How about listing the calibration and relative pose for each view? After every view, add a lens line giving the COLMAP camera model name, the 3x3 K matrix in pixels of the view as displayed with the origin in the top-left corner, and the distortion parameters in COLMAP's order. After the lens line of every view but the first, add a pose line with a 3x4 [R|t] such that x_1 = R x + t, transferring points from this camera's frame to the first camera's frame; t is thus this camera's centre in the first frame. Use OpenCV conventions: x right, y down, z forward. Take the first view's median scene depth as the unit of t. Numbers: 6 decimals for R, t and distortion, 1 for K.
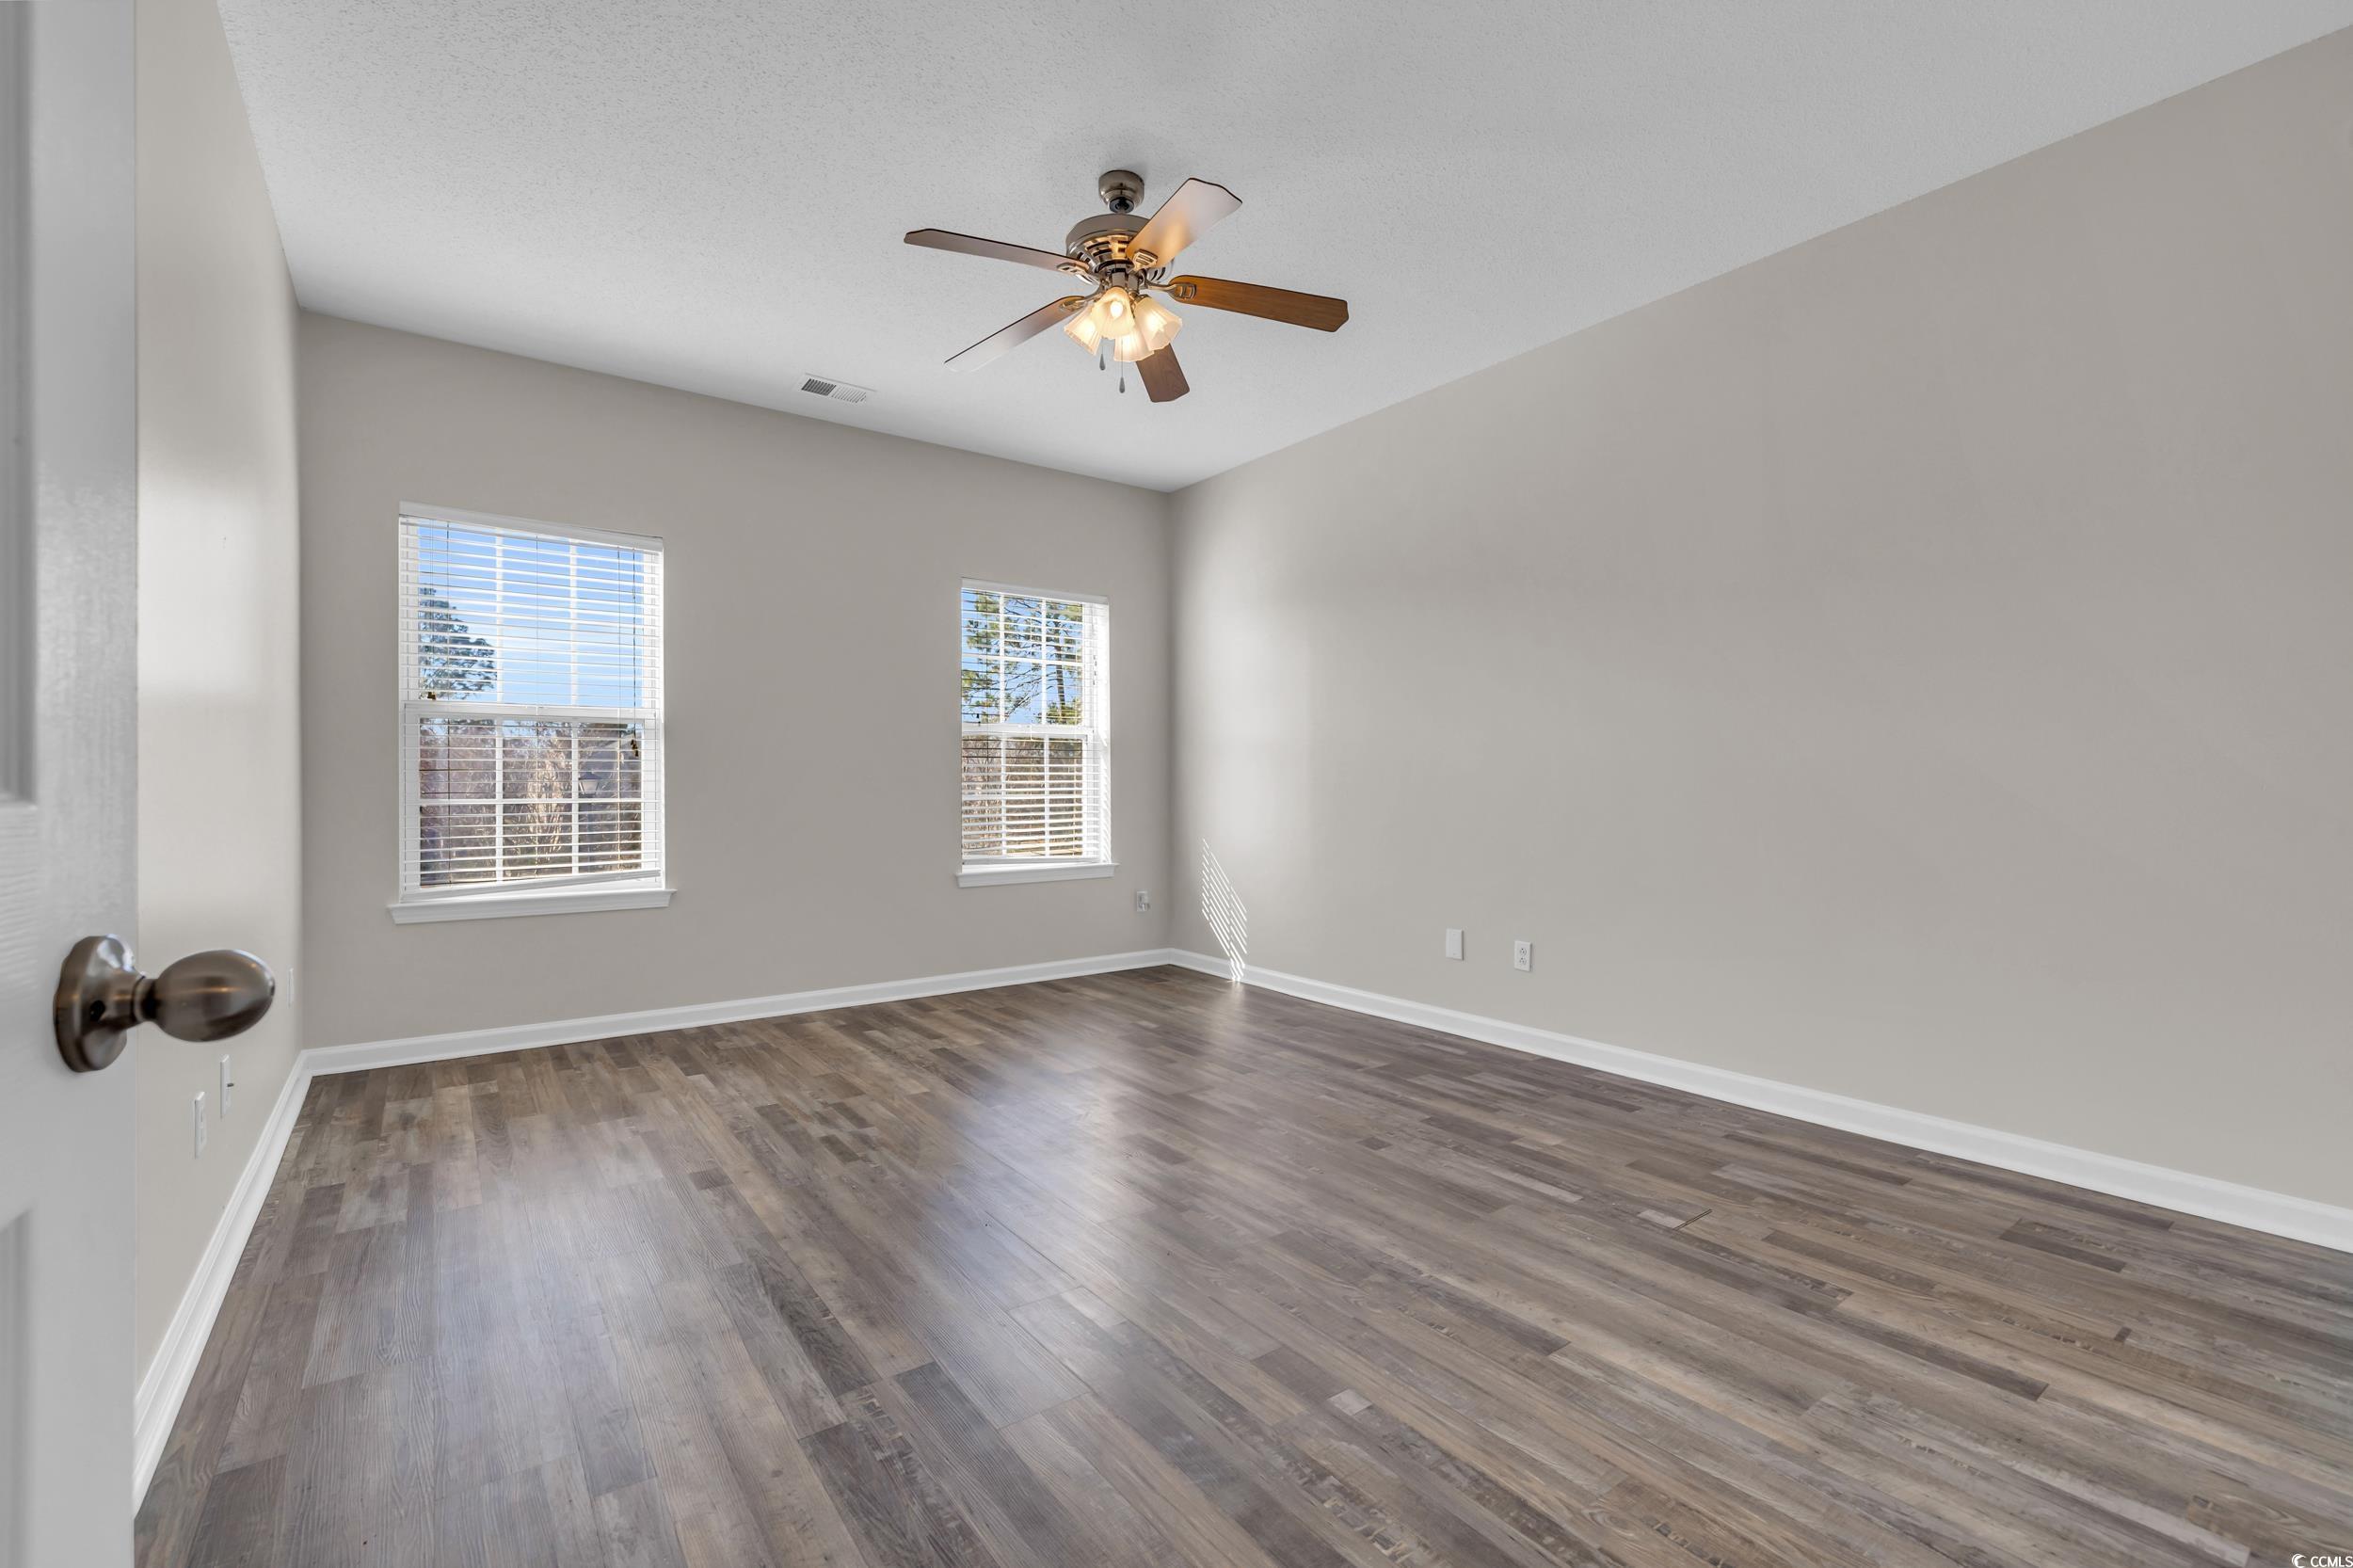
lens RADIAL K [[1005.8, 0, 1180.6], [0, 1005.8, 770.8], [0, 0, 1]] dist [0.000325, 0.000297]
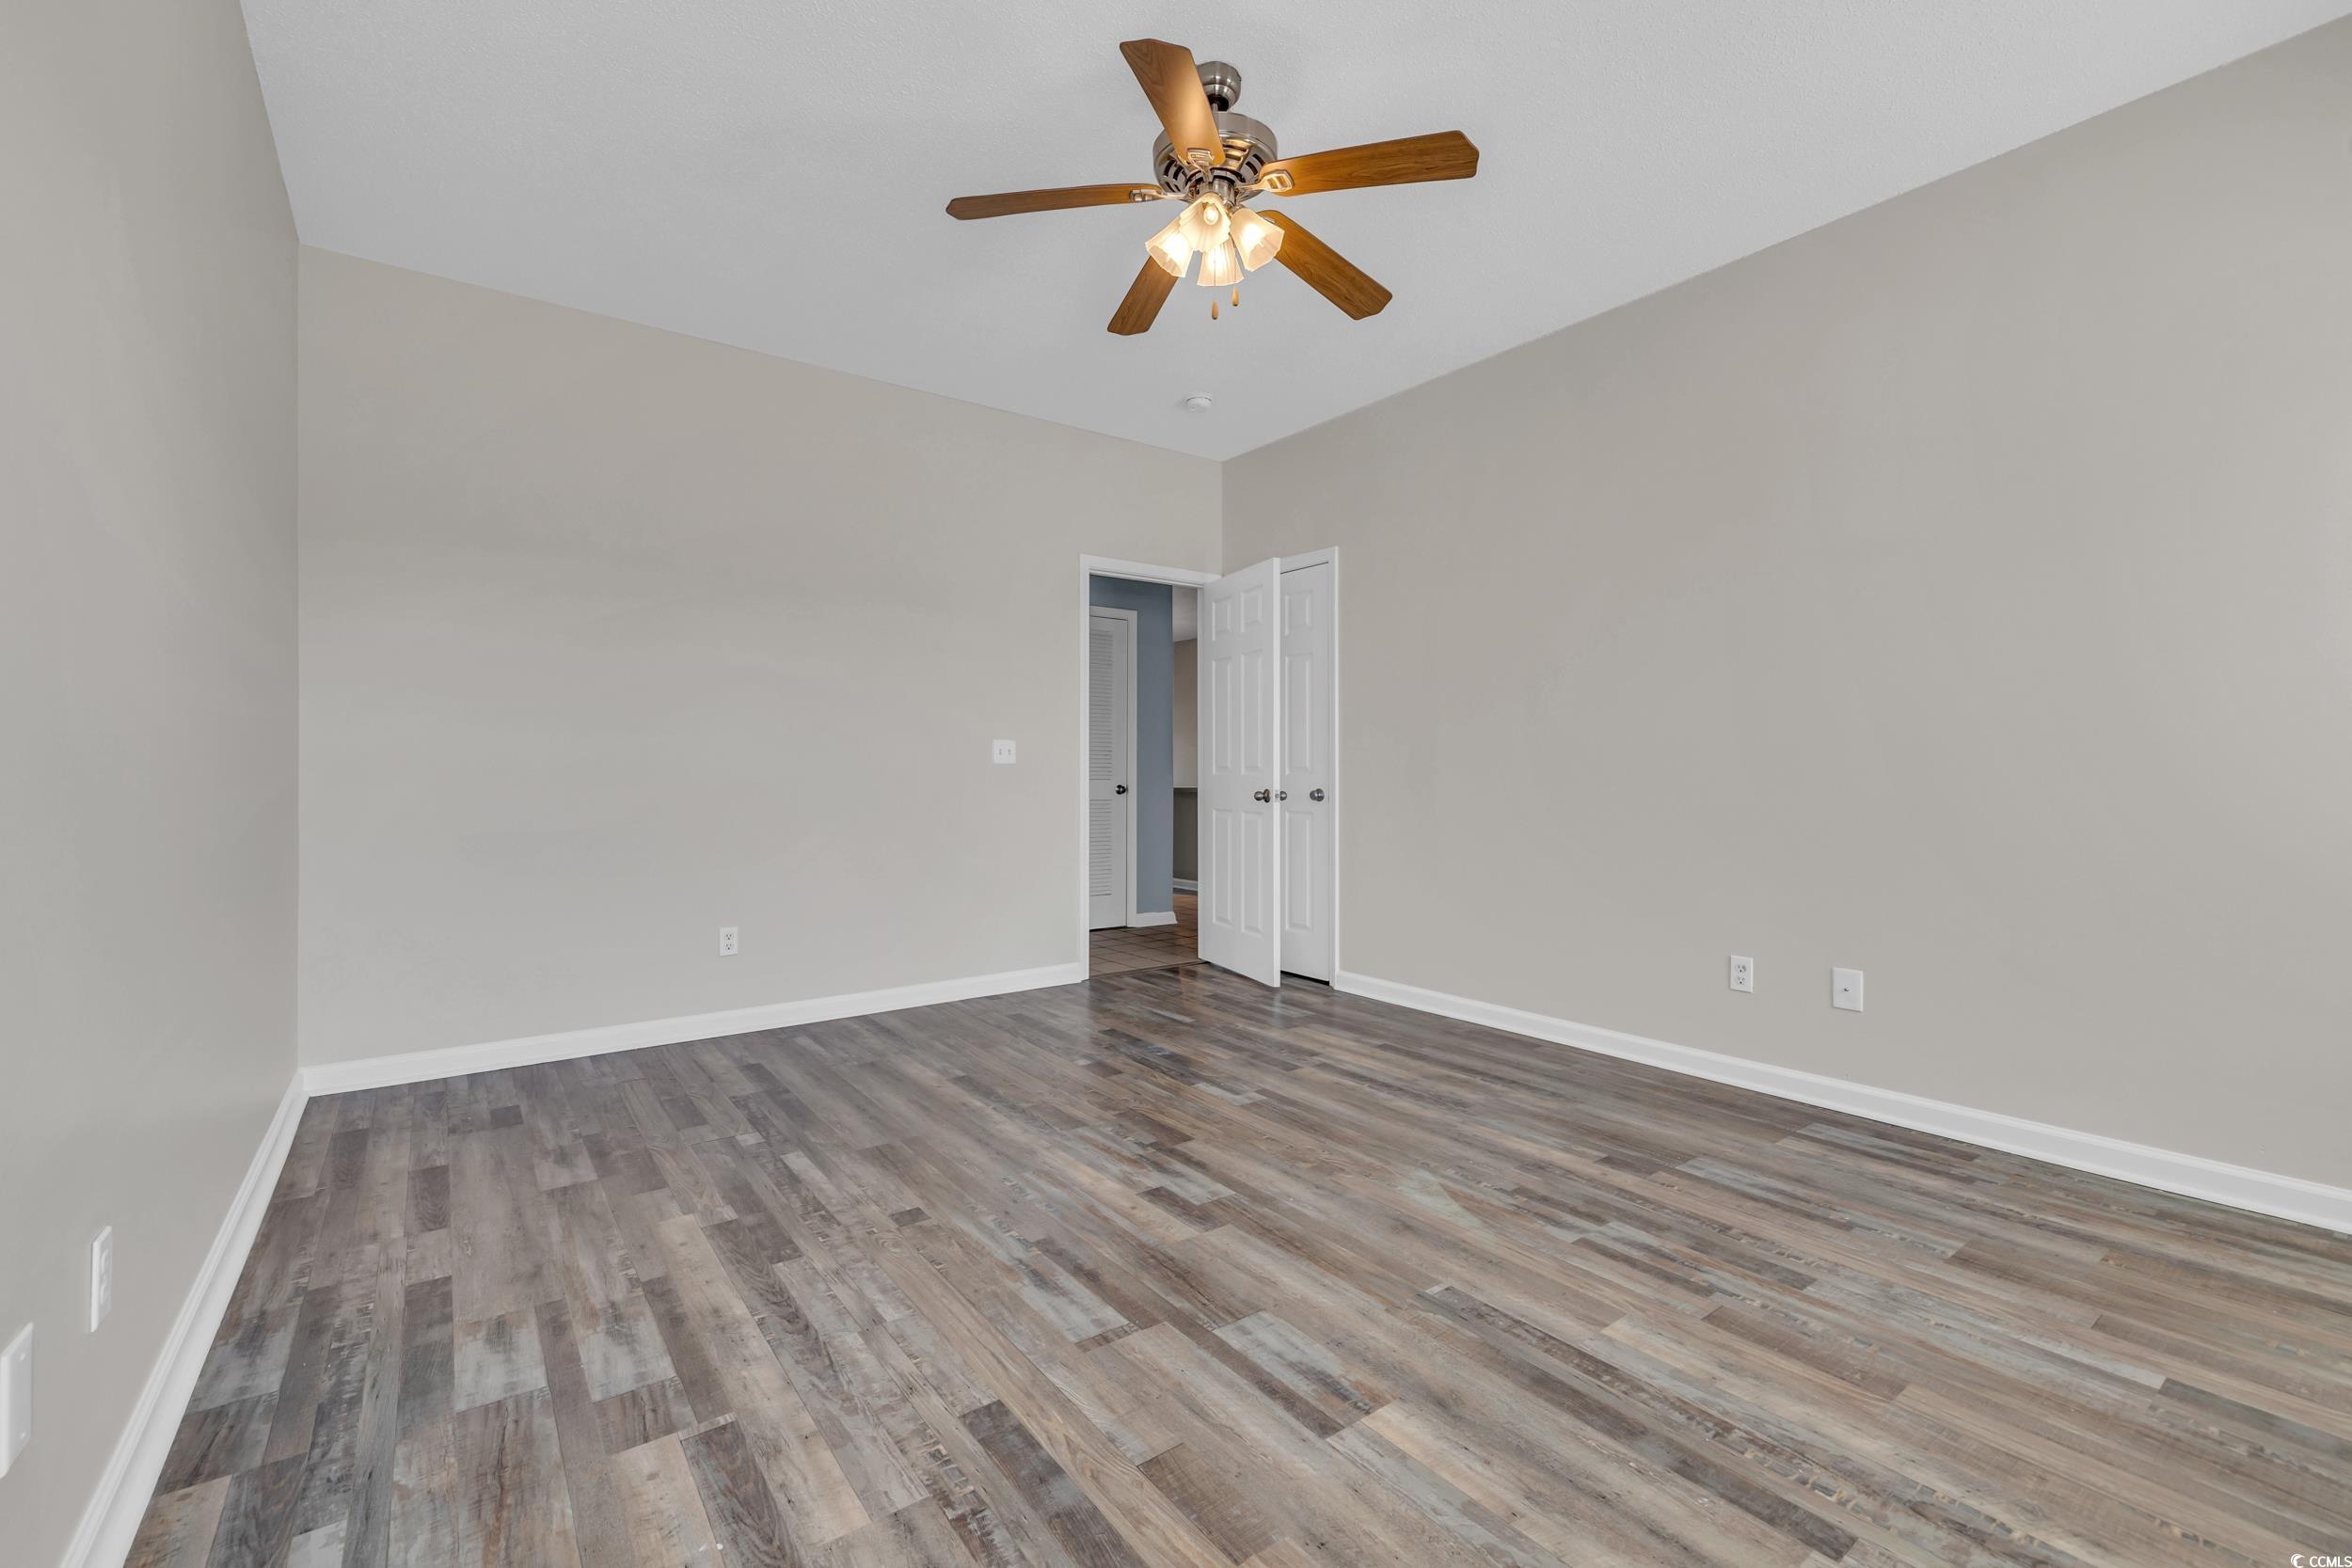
lens RADIAL K [[1005.3, 0, 1180.1], [0, 1005.3, 770.8], [0, 0, 1]] dist [0.000325, 0.000297]
pose [[-0.999997, -0.000499, 0.002526, -0.026926], [-0.000553, 0.999767, -0.021572, 0.031979], [-0.002515, -0.021573, -0.999764, 1.873200]]
